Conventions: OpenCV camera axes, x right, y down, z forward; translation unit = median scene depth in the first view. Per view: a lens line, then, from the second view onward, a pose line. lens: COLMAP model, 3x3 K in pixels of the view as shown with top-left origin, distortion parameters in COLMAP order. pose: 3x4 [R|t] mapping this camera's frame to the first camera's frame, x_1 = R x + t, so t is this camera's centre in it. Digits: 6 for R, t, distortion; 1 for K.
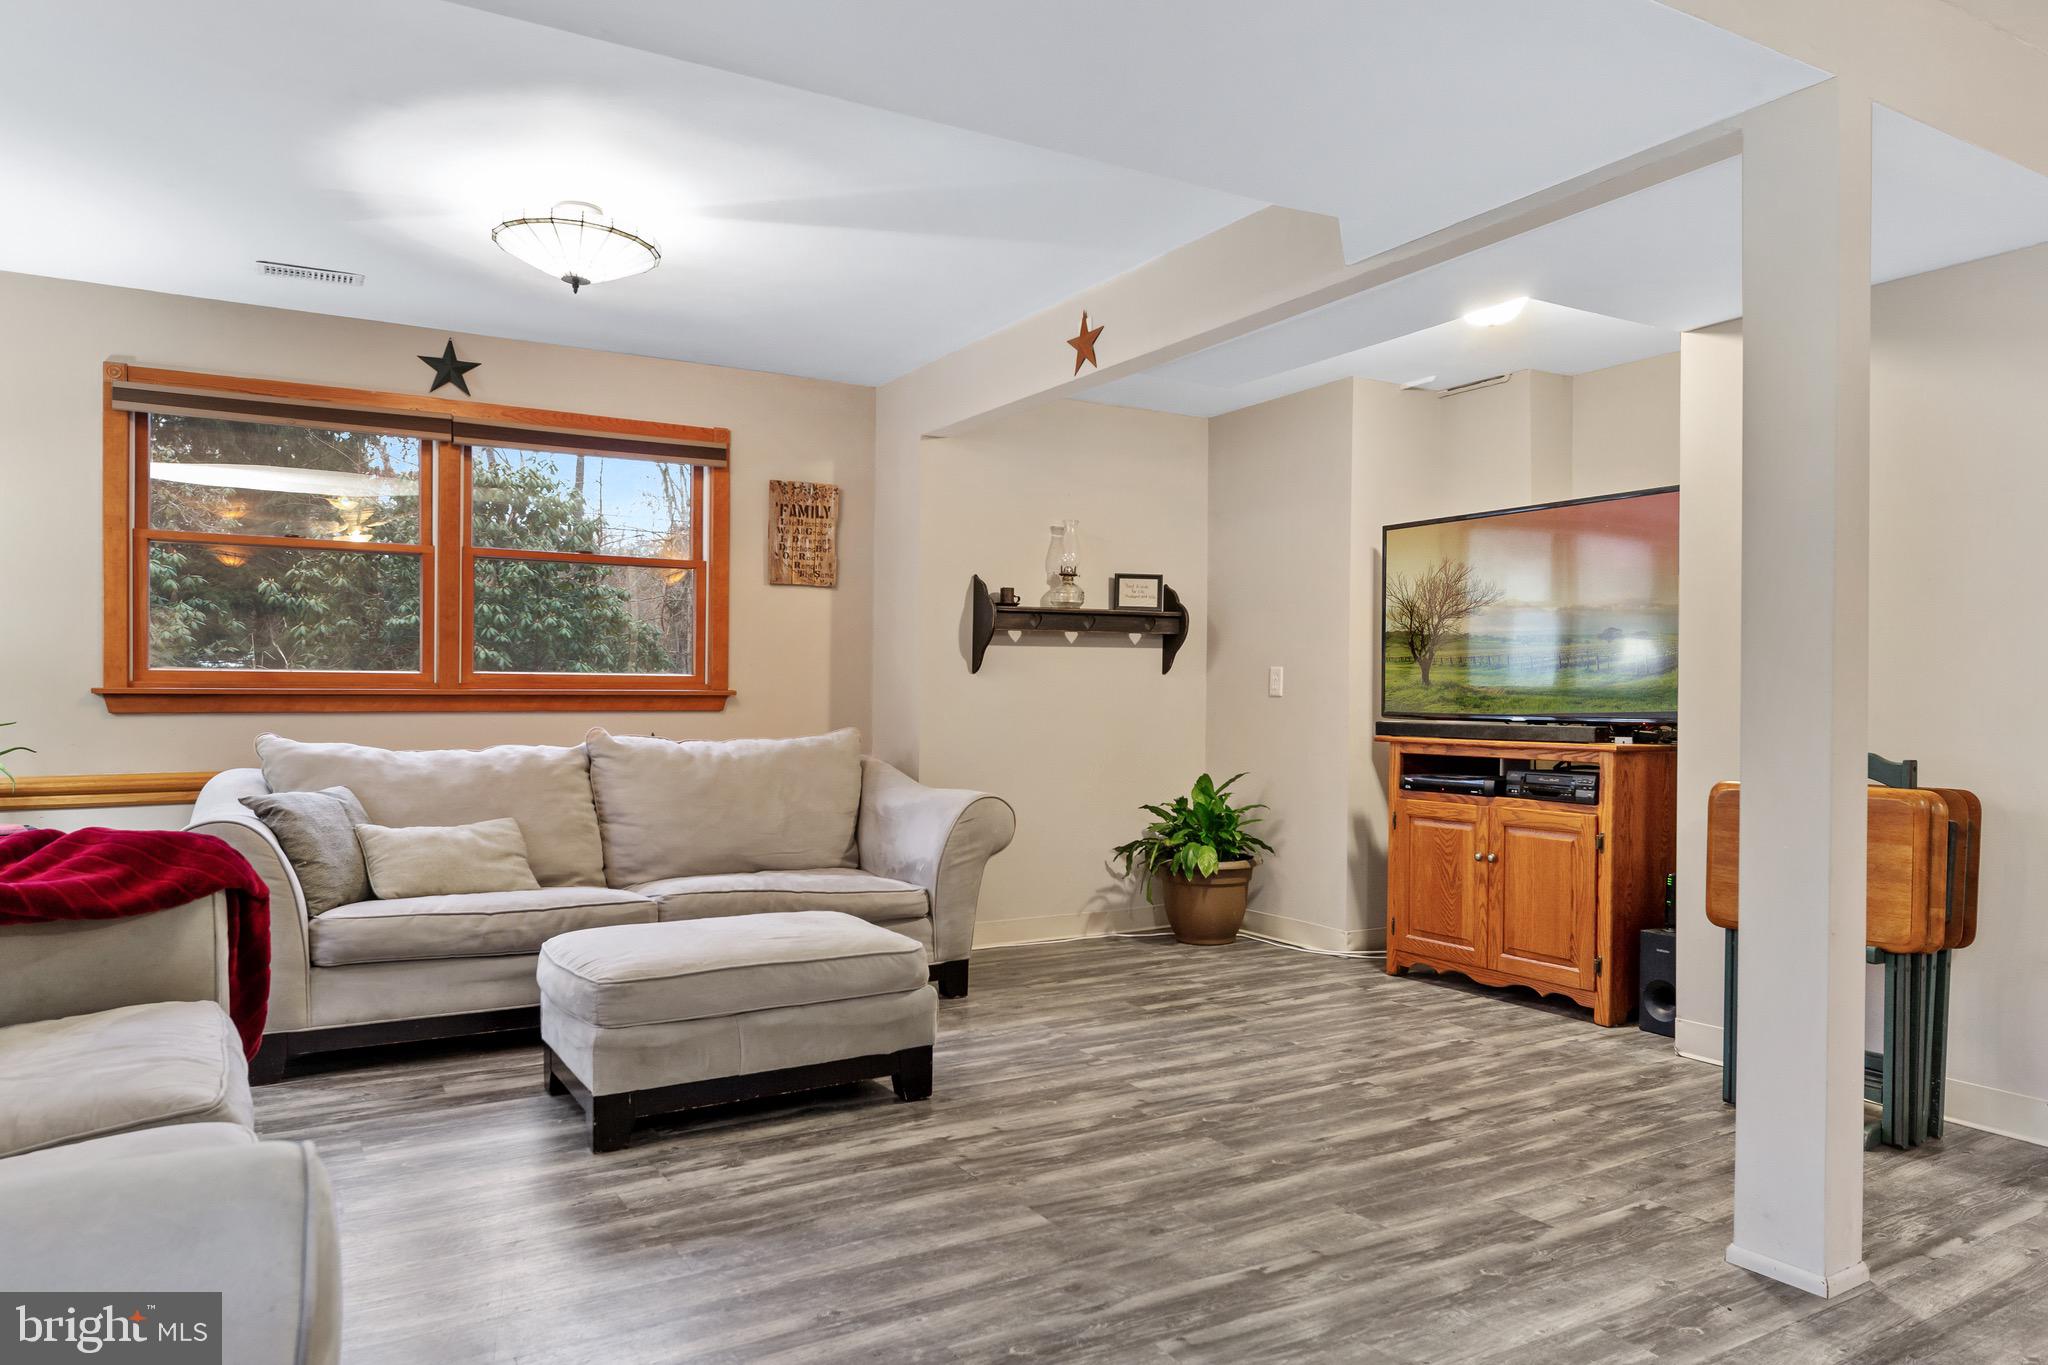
lens RADIAL K [[1340.6, 0, 1029.8], [0, 1340.6, 689.2], [0, 0, 1]] dist [0.013917, -0.011504]
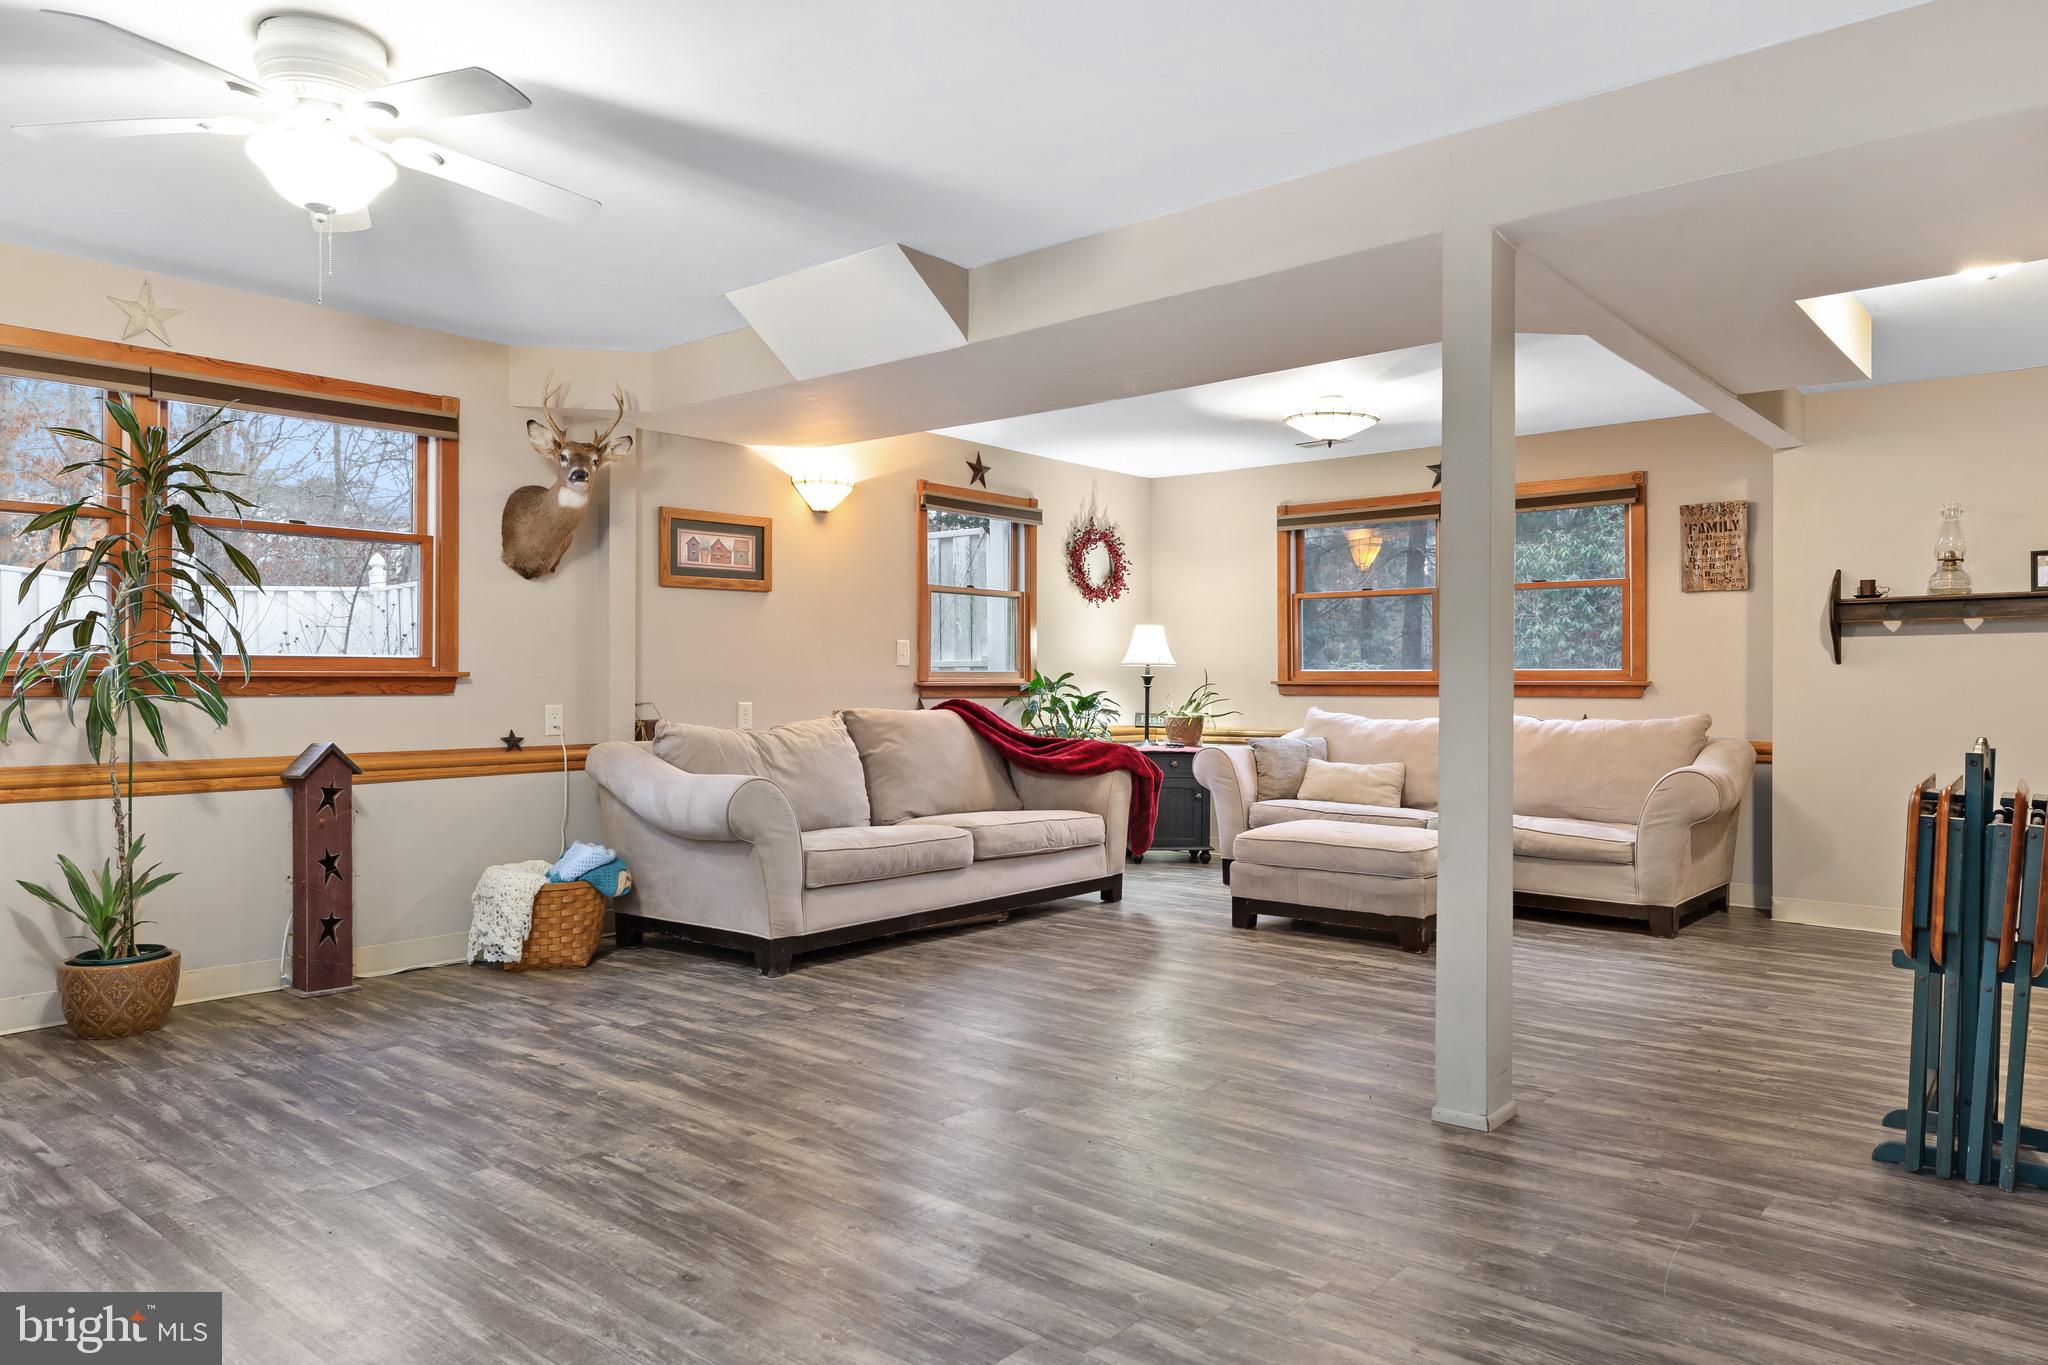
lens RADIAL K [[1257.4, 0, 1024.8], [0, 1257.4, 687.0], [0, 0, 1]] dist [0.001620, -0.000516]
pose [[0.333099, 0.000597, -0.942892, 0.764840], [0.003438, 0.999992, 0.001848, 0.002384], [0.942885, -0.003857, 0.333095, 0.082052]]
